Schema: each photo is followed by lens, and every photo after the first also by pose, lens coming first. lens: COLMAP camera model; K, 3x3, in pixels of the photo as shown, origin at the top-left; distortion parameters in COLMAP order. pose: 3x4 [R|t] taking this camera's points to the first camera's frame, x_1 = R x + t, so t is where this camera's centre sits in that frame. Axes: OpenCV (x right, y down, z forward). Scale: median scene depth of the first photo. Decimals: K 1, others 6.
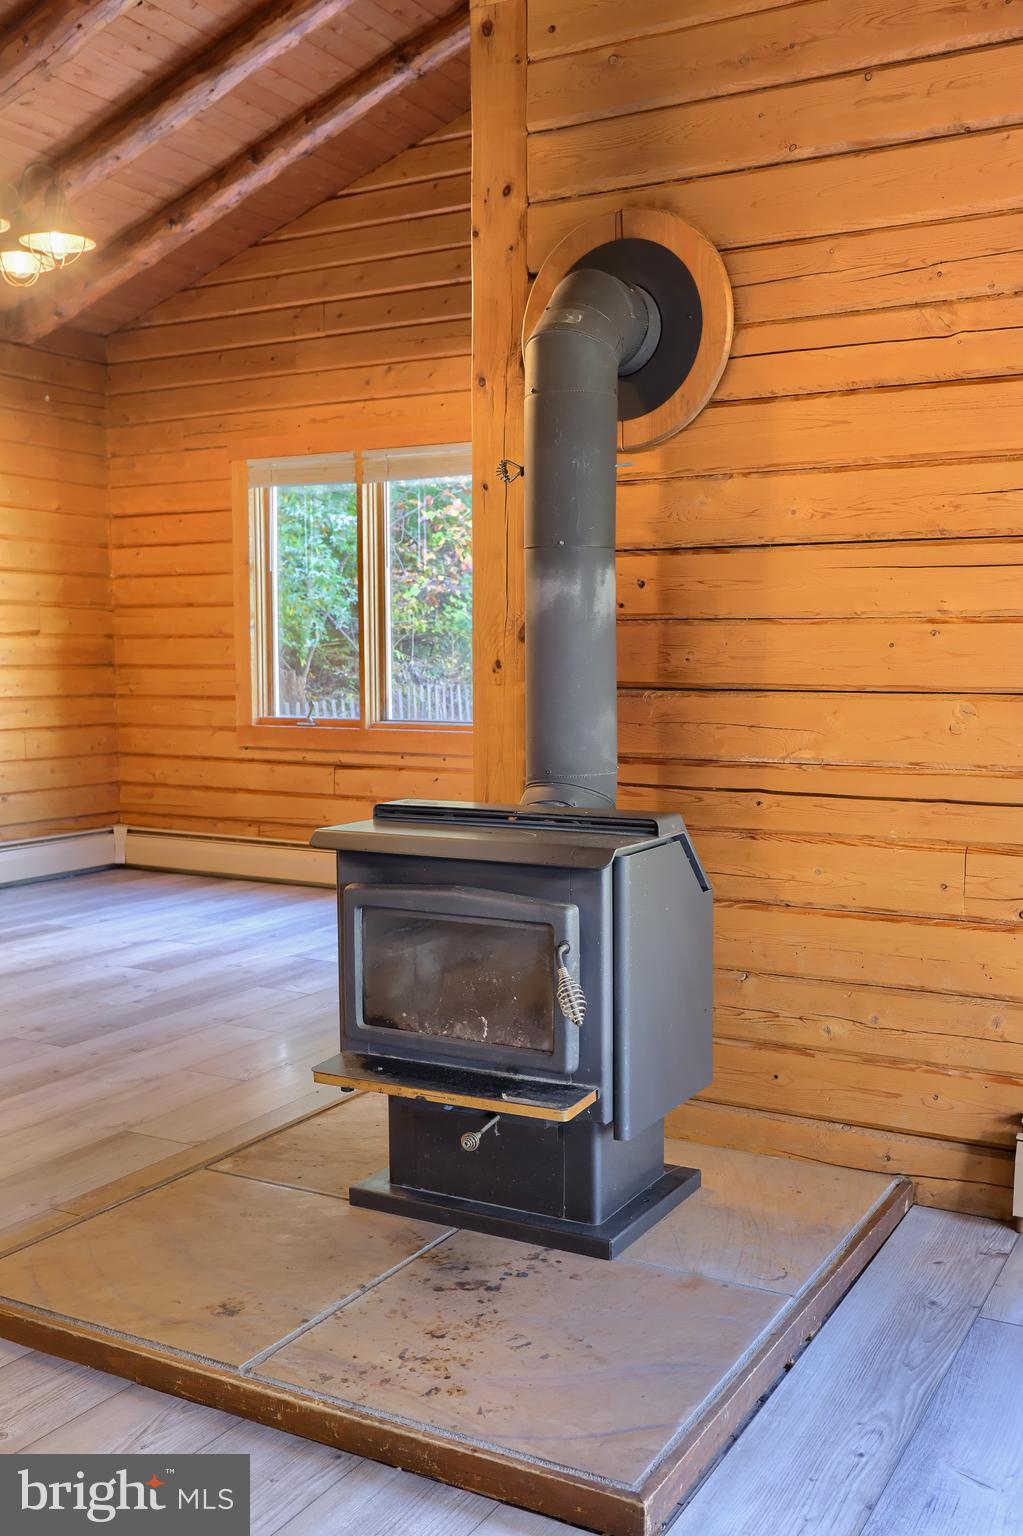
lens RADIAL K [[1472.1, 0, 508.5], [0, 1472.1, 795.8], [0, 0, 1]] dist [0.015257, 0.000000]
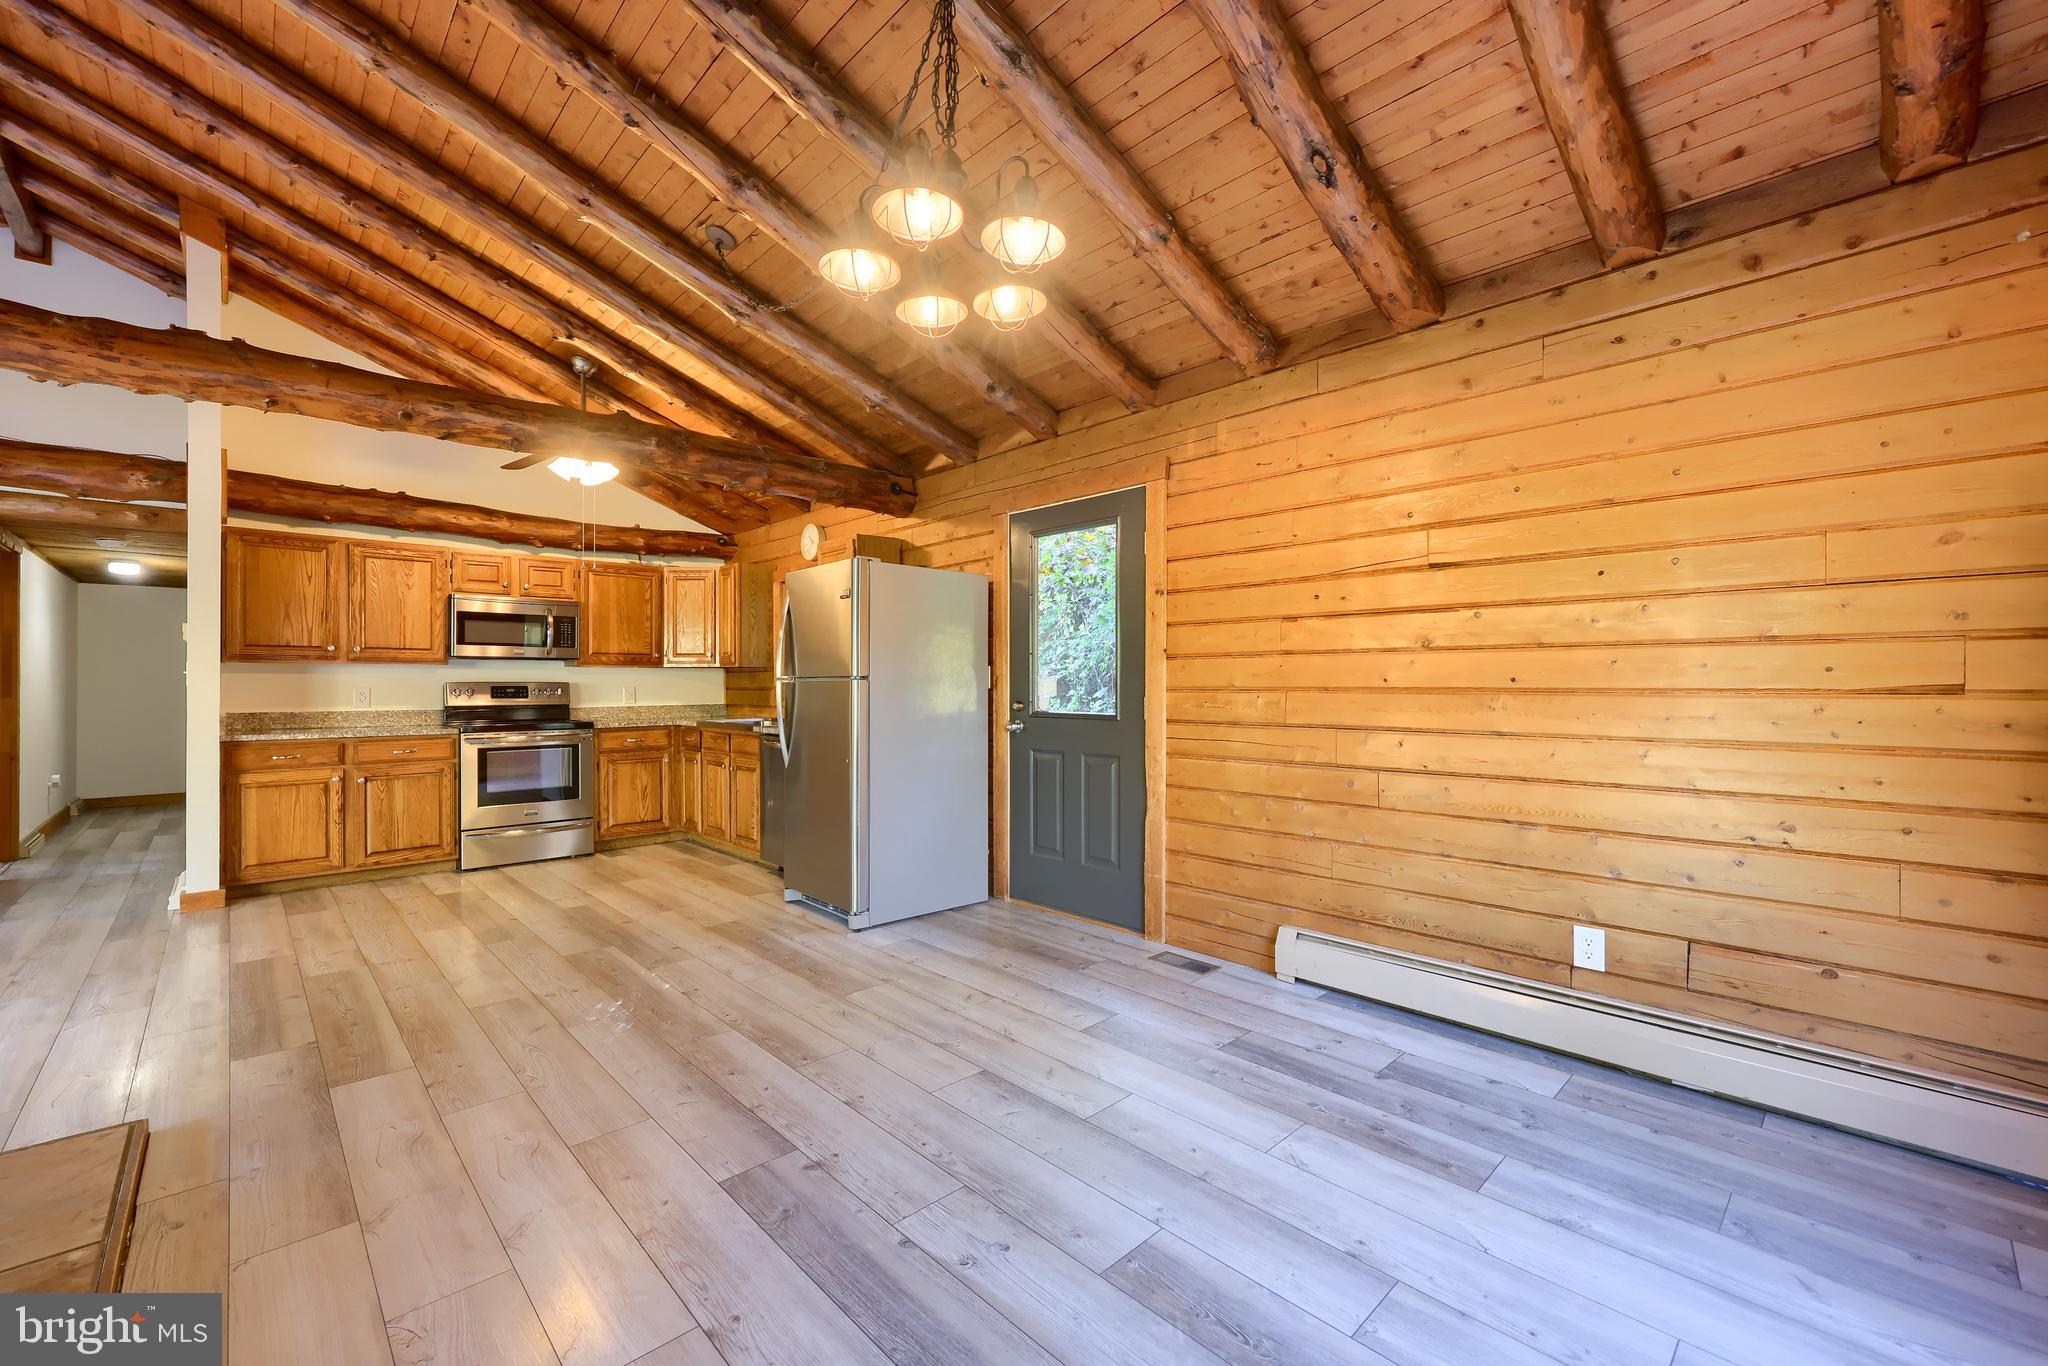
lens RADIAL K [[829.0, 0, 1032.1], [0, 829.0, 682.3], [0, 0, 1]] dist [0.001459, -0.000994]
pose [[-0.273902, -0.008006, -0.961724, 0.060383], [-0.100279, 0.994753, 0.020279, -0.085285], [0.956516, 0.101995, -0.273267, 0.757930]]
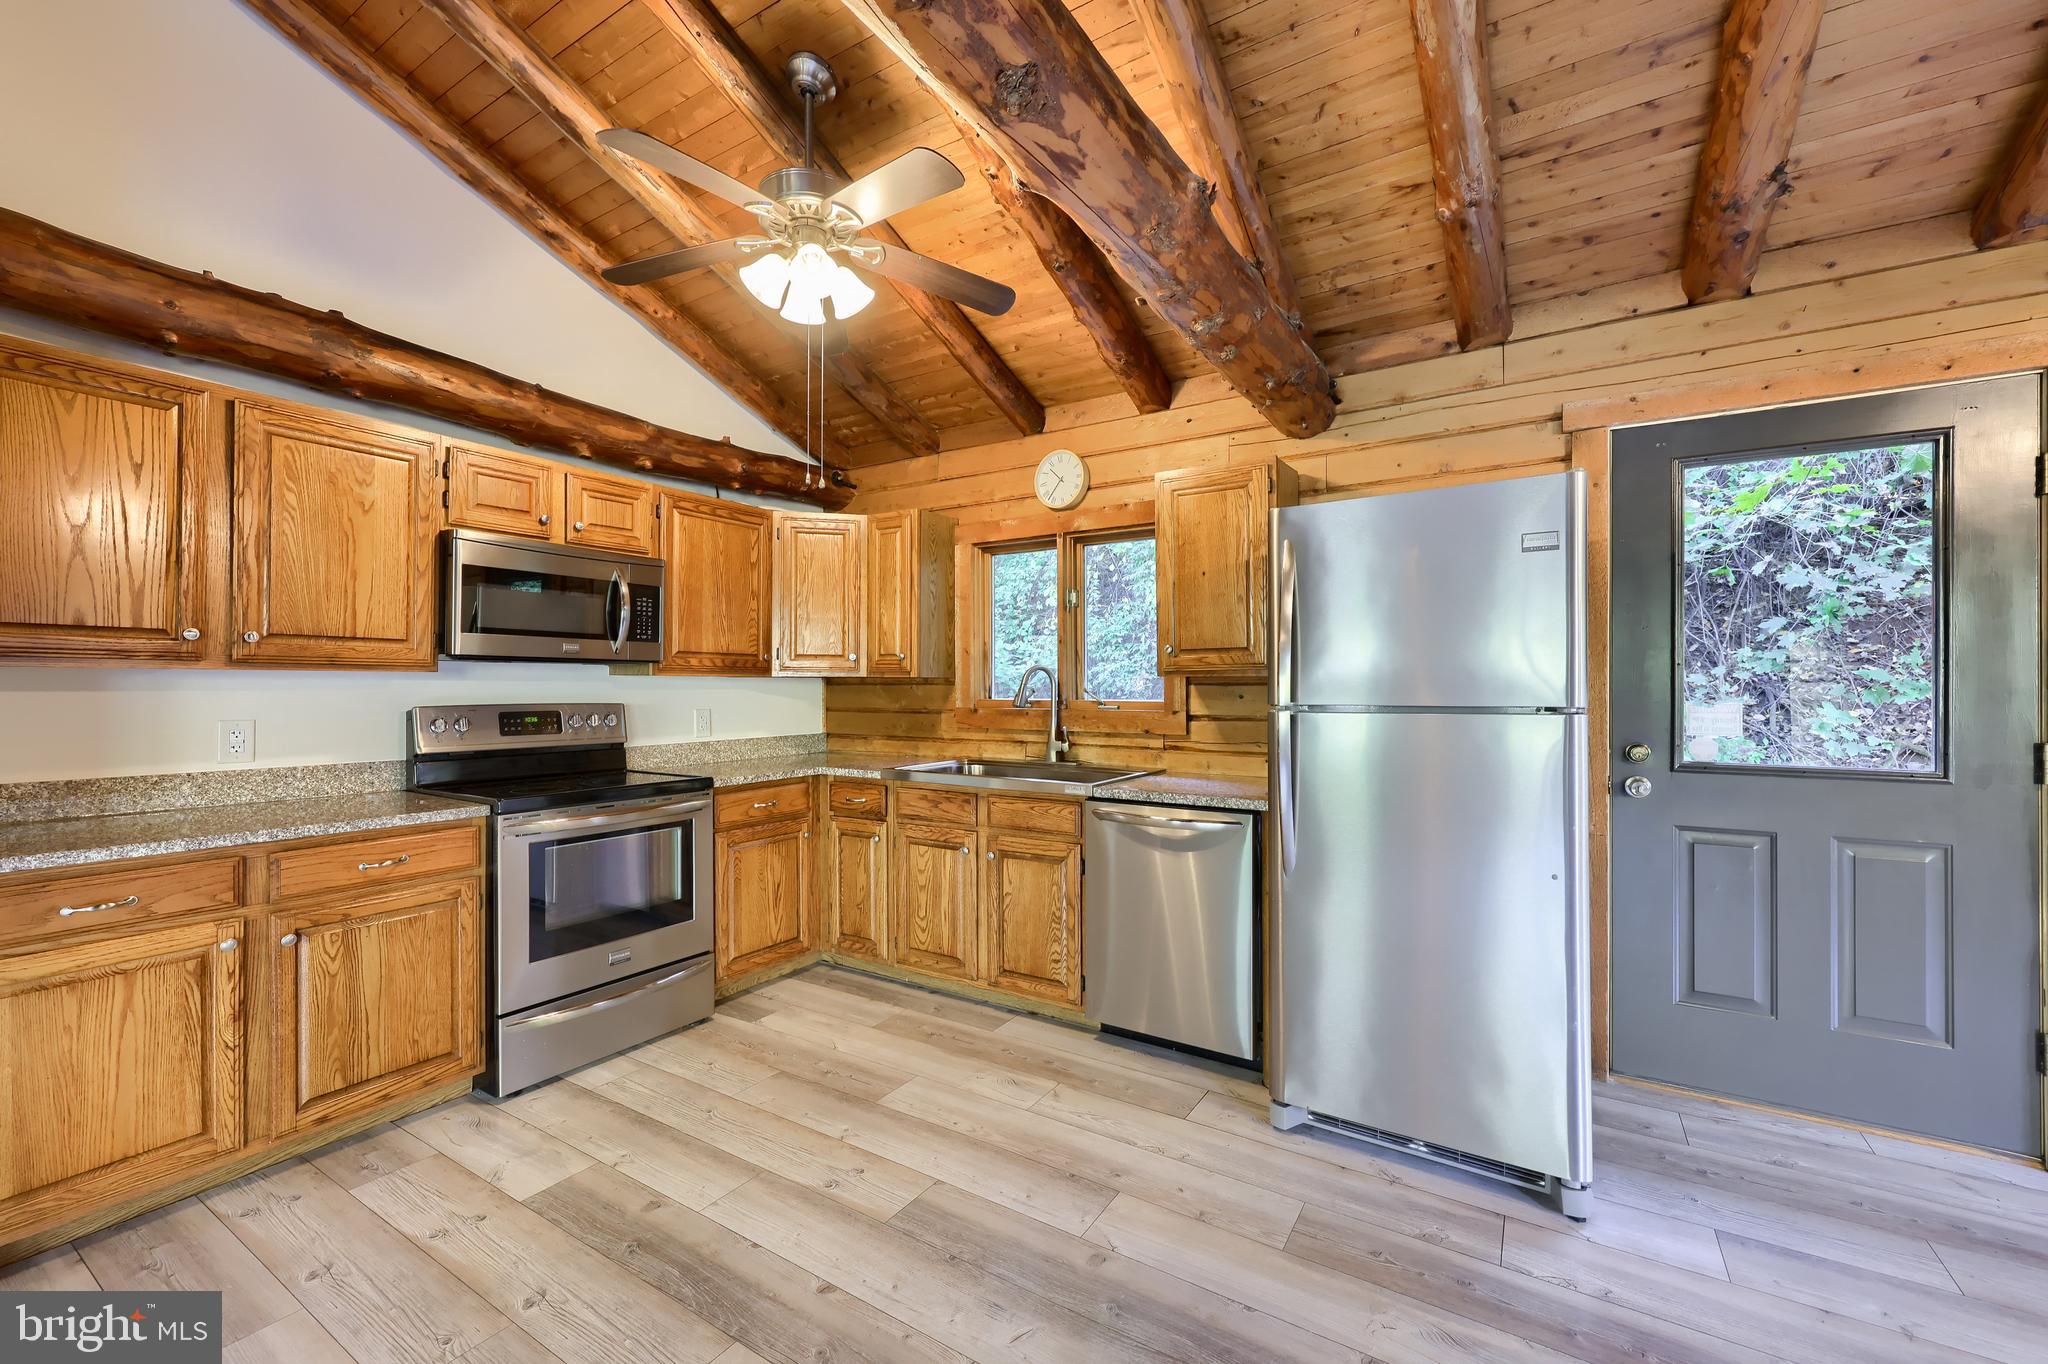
lens RADIAL K [[829.0, 0, 1036.7], [0, 829.0, 687.1], [0, 0, 1]] dist [0.001459, -0.000994]
pose [[-0.039325, -0.007631, -0.999197, -0.165037], [-0.106006, 0.994360, -0.003422, -0.051942], [0.993588, 0.105786, -0.039912, 0.307731]]
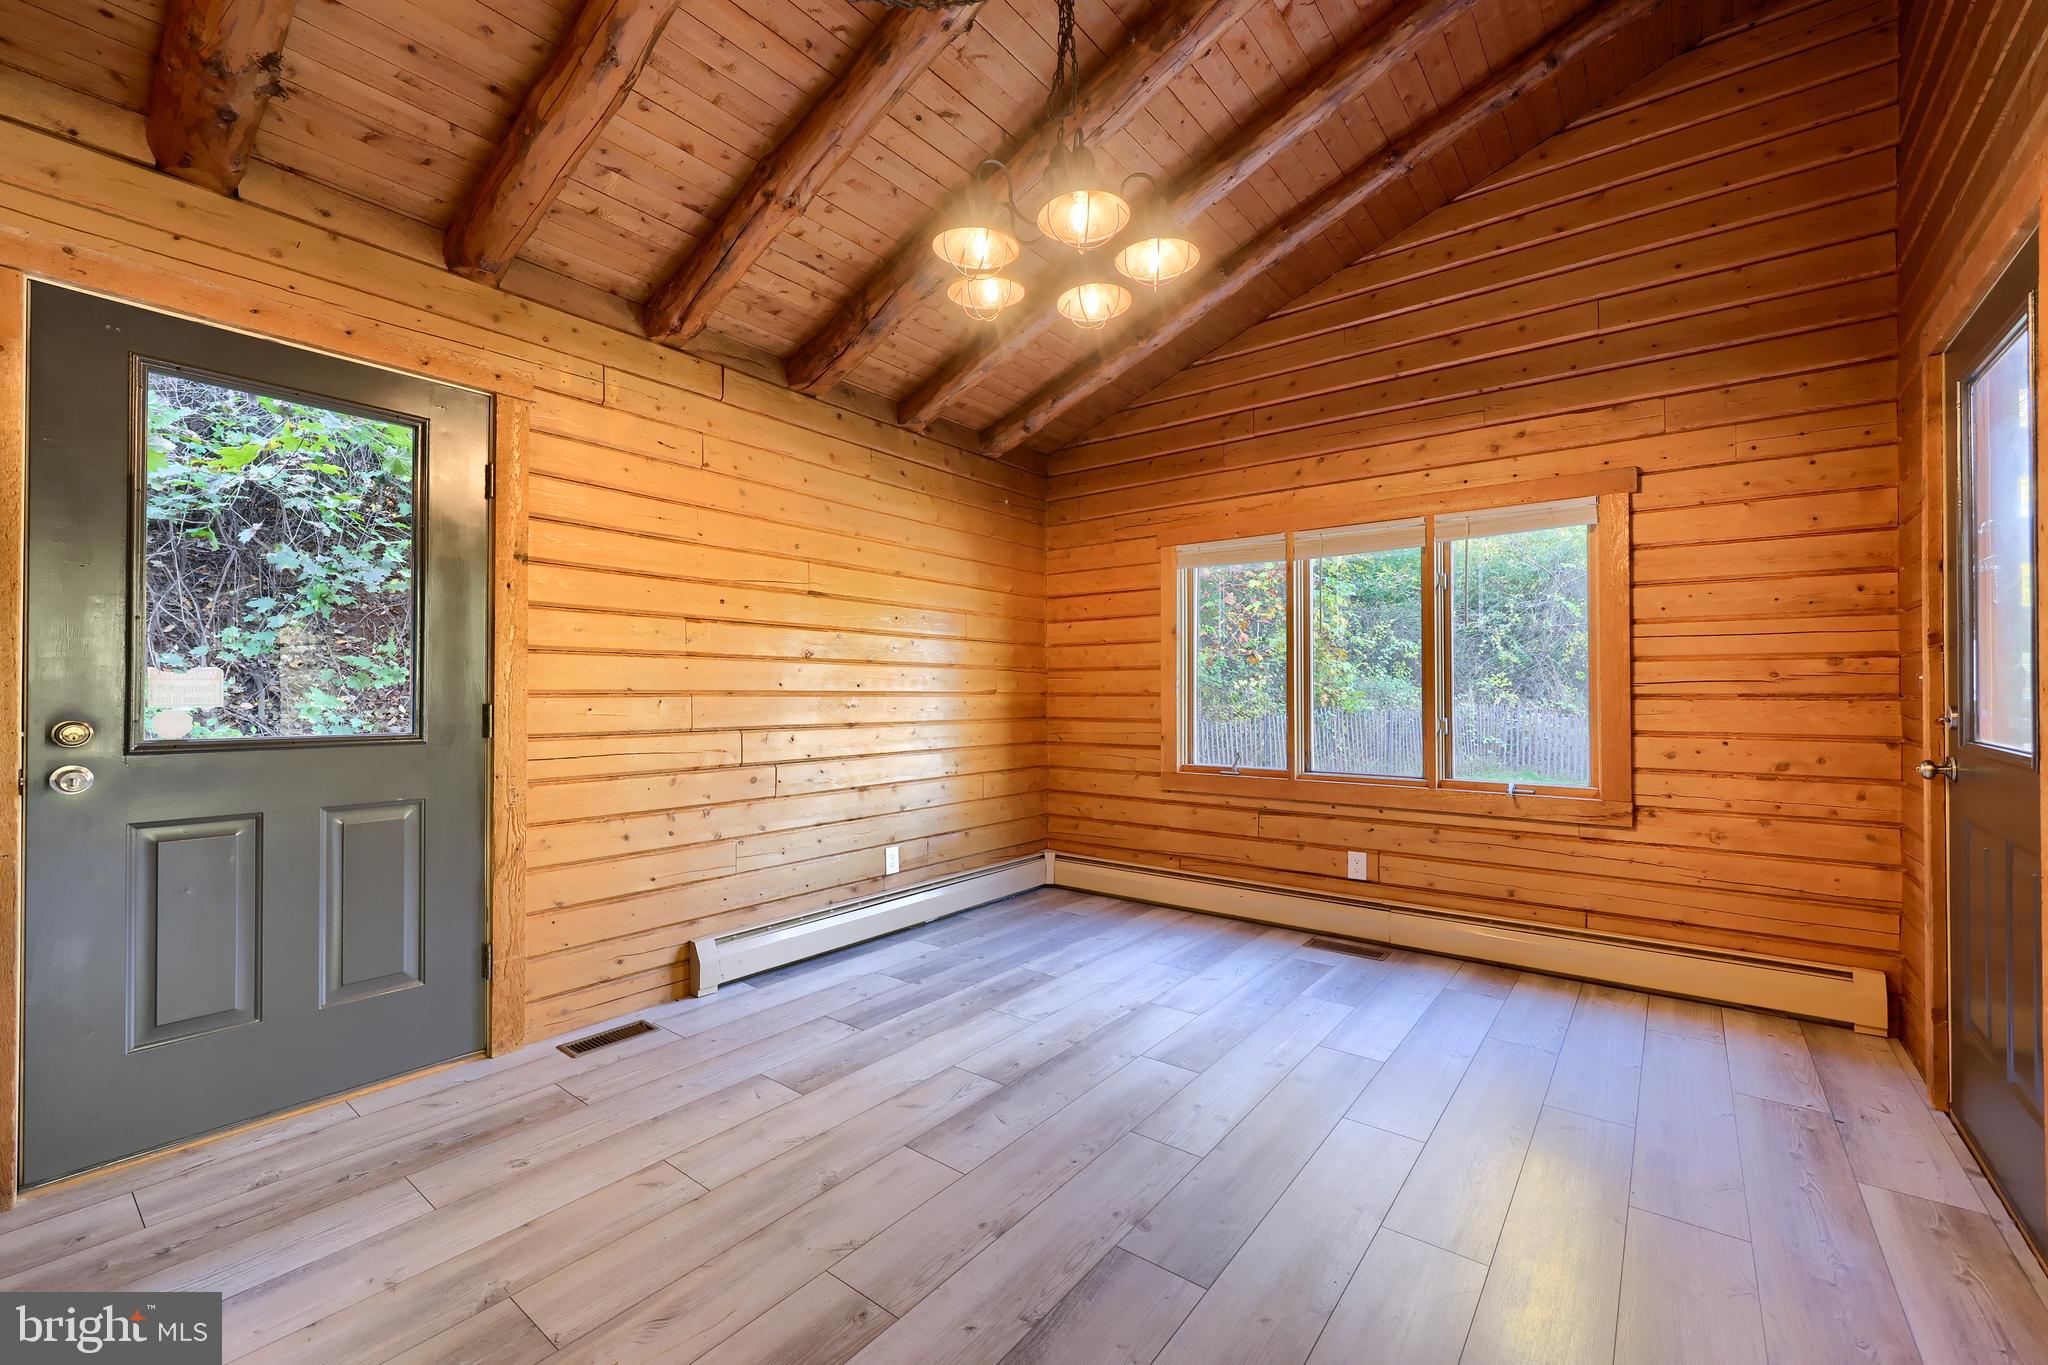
lens RADIAL K [[829.0, 0, 1025.3], [0, 829.0, 686.6], [0, 0, 1]] dist [0.001459, -0.000994]
pose [[0.990149, 0.000345, -0.140019, -0.199262], [-0.015315, 0.994264, -0.105850, -0.043631], [0.139179, 0.106952, 0.984475, 0.337790]]
